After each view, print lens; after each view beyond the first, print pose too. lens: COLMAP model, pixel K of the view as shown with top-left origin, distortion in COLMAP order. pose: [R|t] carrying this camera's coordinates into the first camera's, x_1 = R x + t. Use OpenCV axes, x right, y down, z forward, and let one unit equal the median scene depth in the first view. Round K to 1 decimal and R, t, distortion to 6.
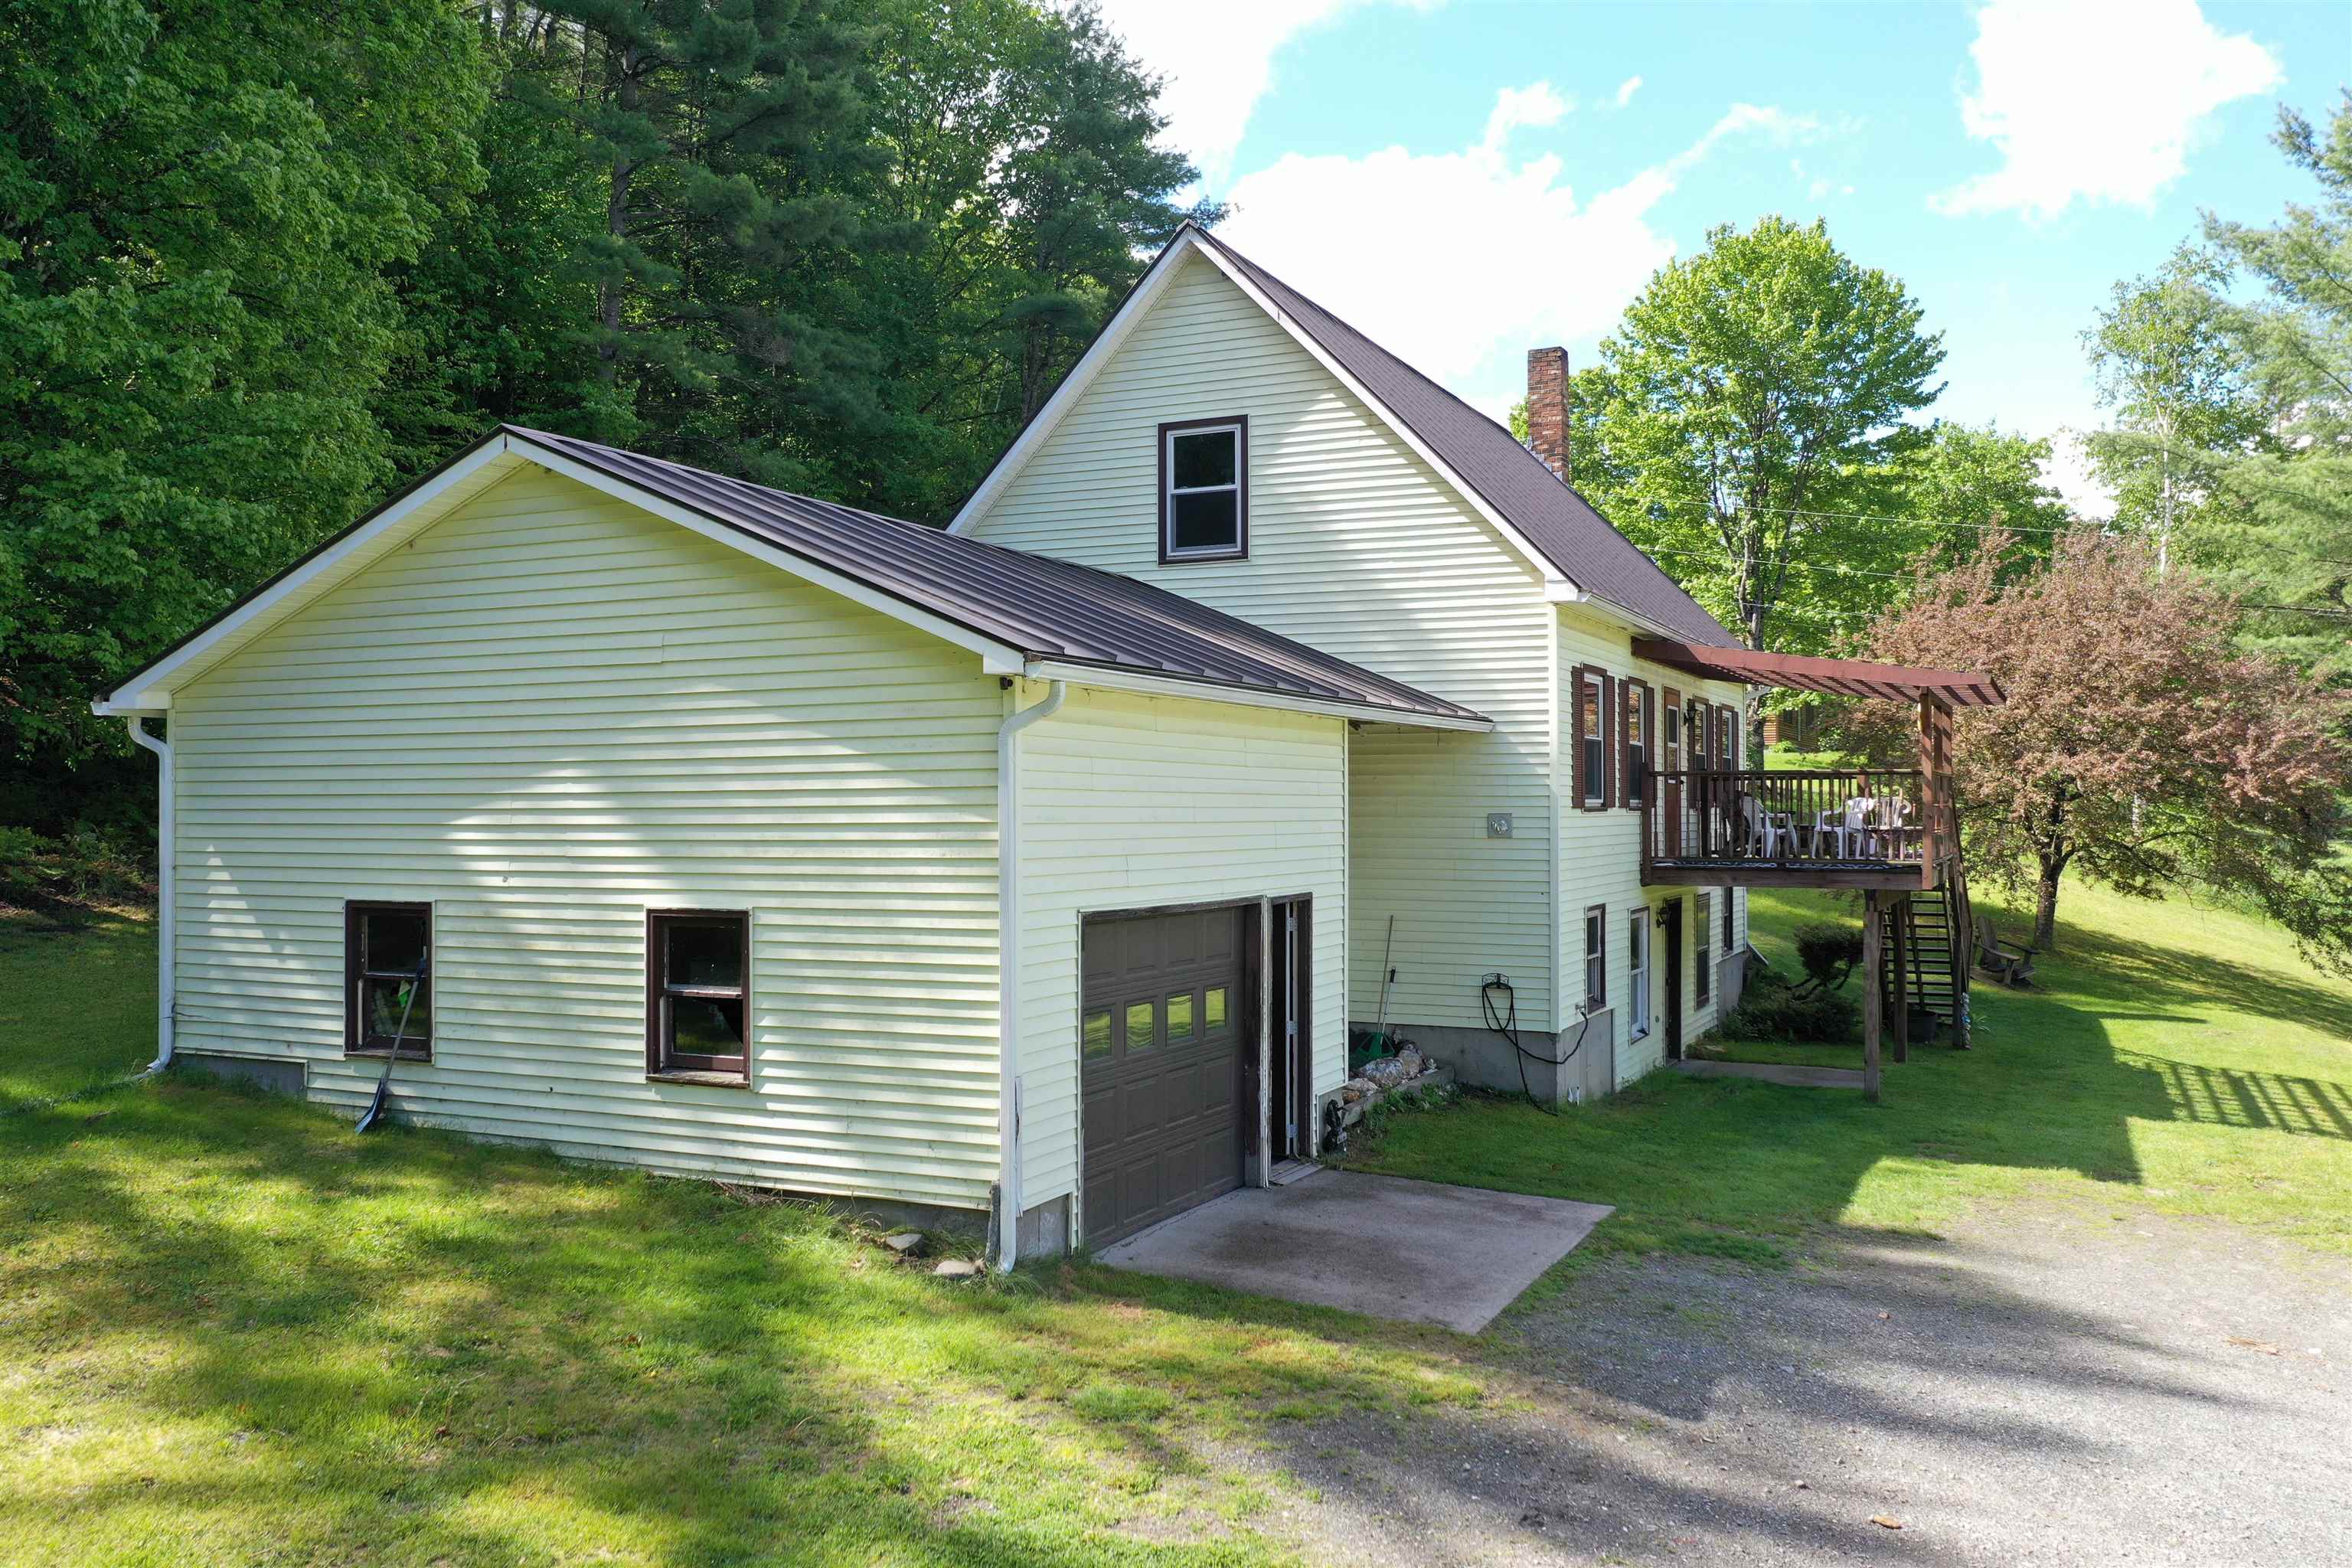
lens RADIAL K [[1849.1, 0, 1178.4], [0, 1849.1, 783.2], [0, 0, 1]] dist [0.008725, 0.006270]
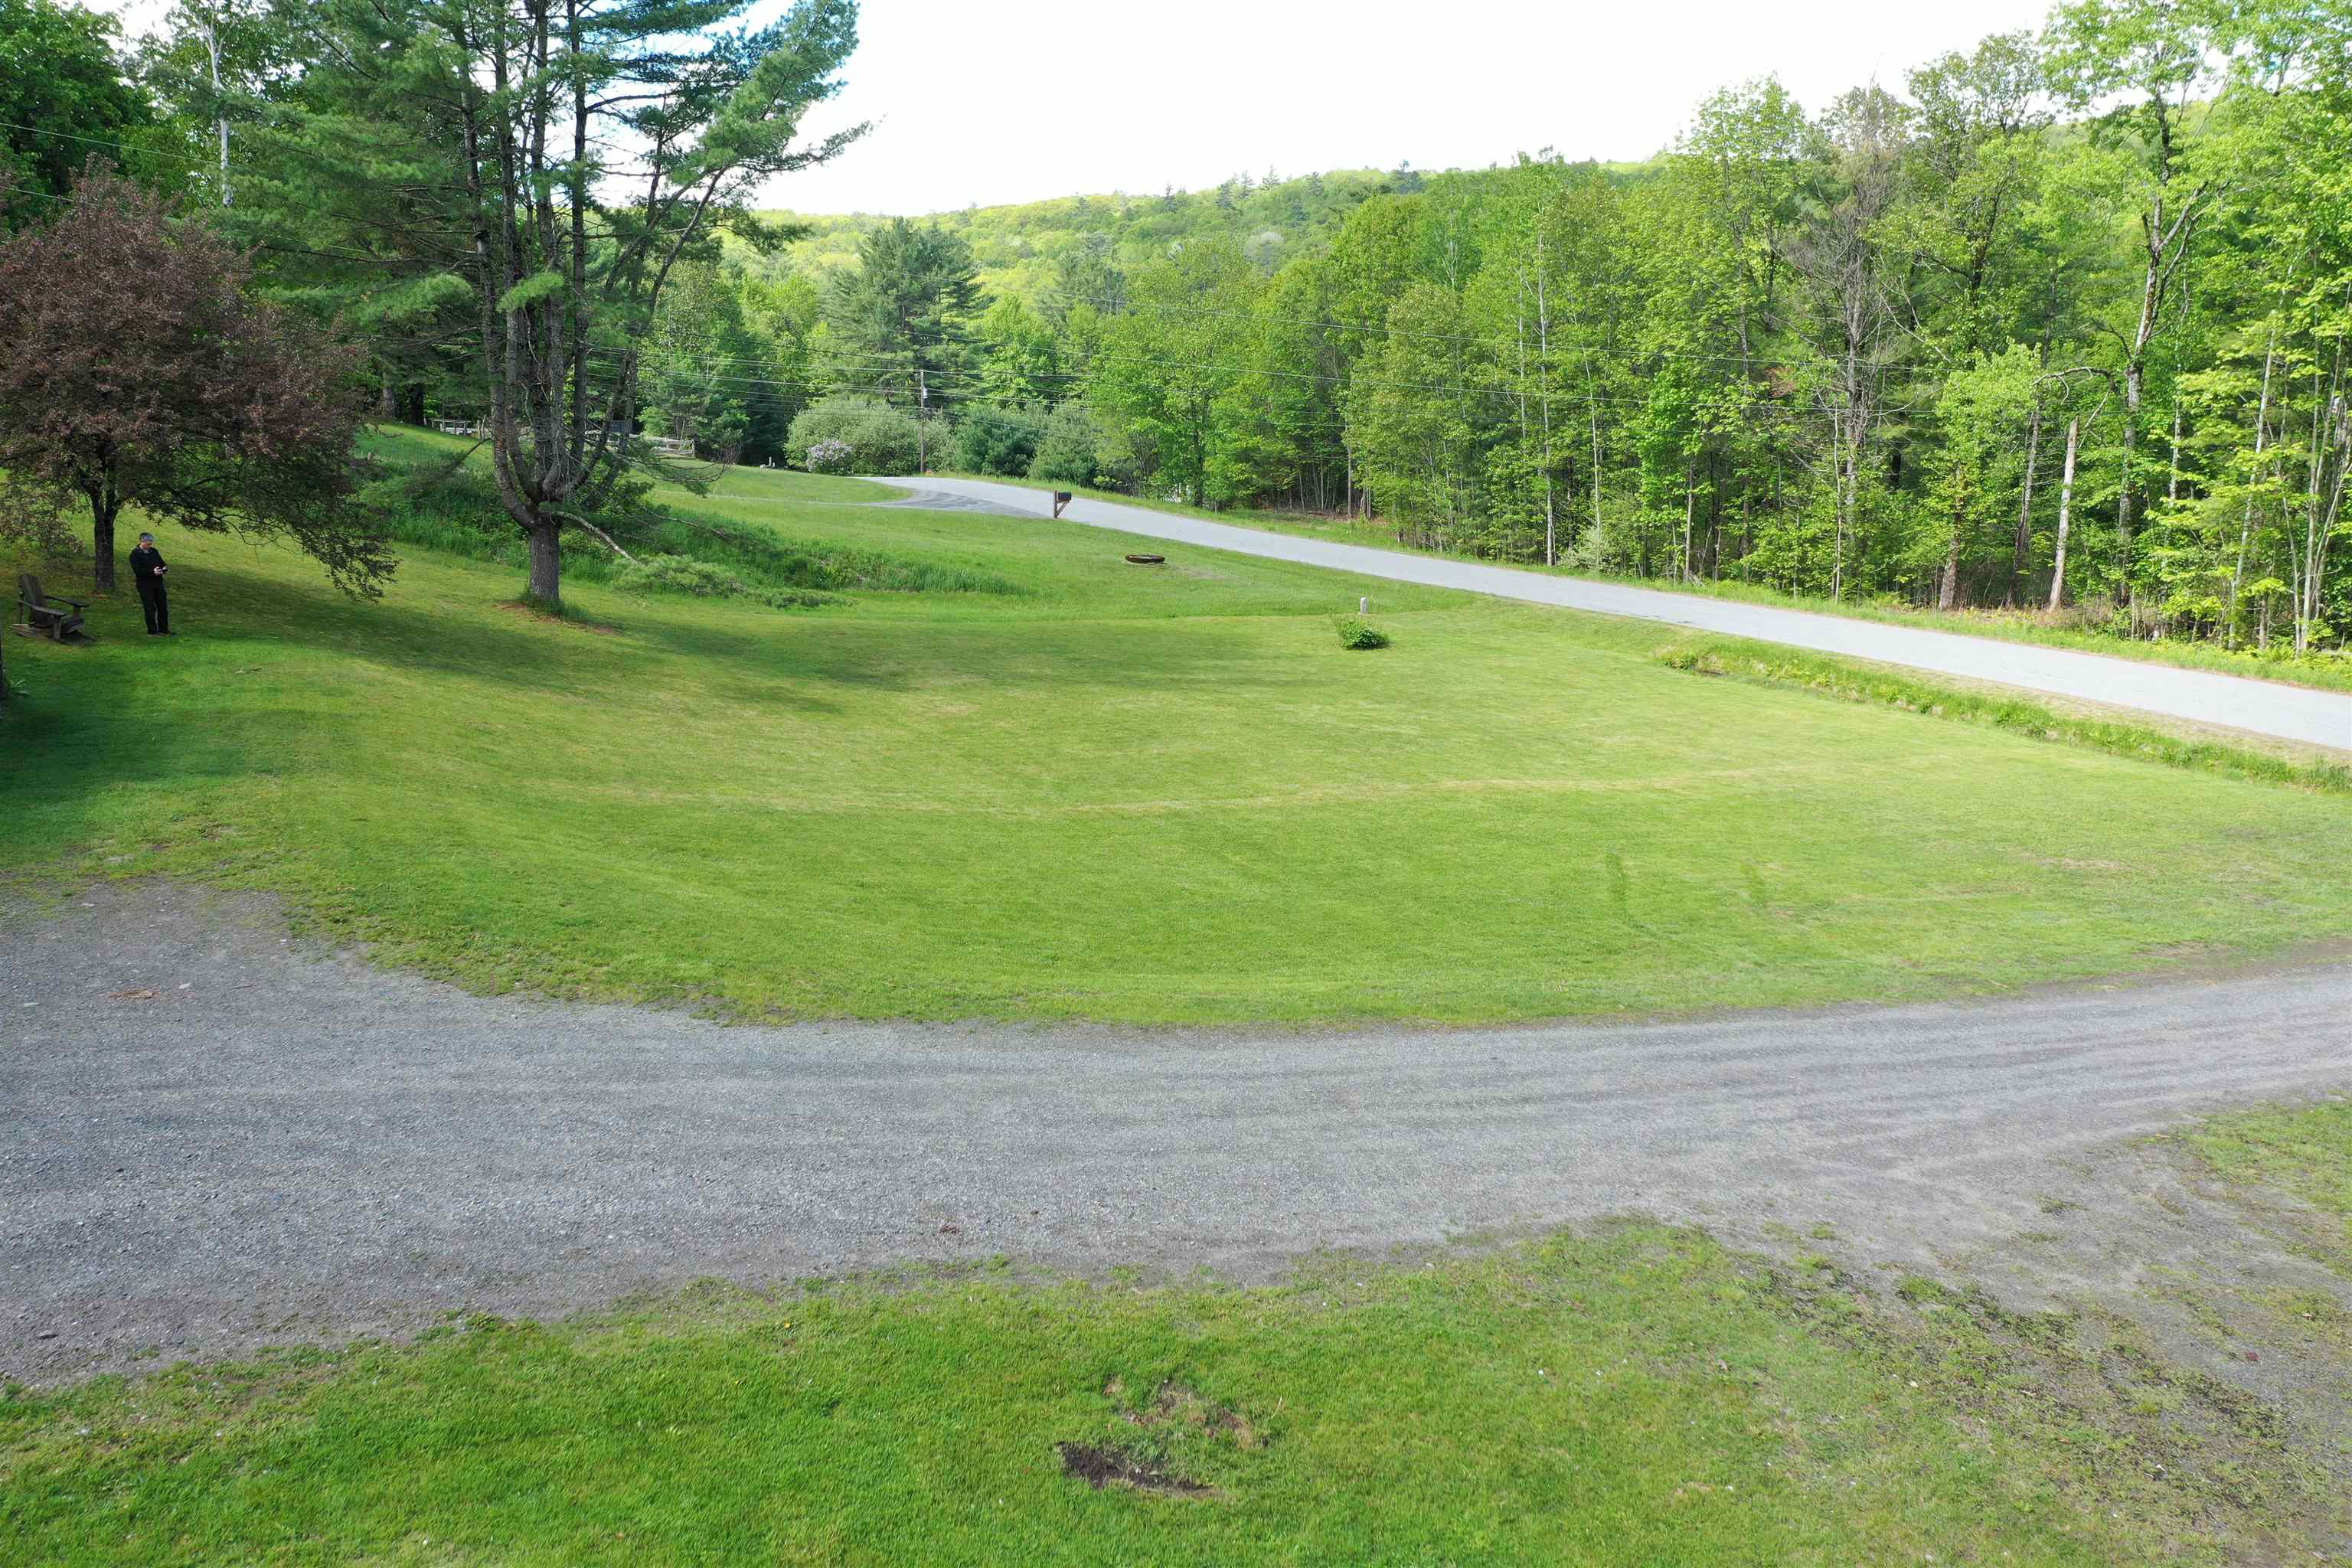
lens RADIAL K [[1849.1, 0, 1174.7], [0, 1849.1, 780.9], [0, 0, 1]] dist [0.008725, 0.006270]
pose [[0.625775, -0.172141, 0.760771, 0.034620], [-0.011245, 0.973251, 0.229469, -0.058635], [-0.779922, -0.152151, 0.607101, -0.127388]]
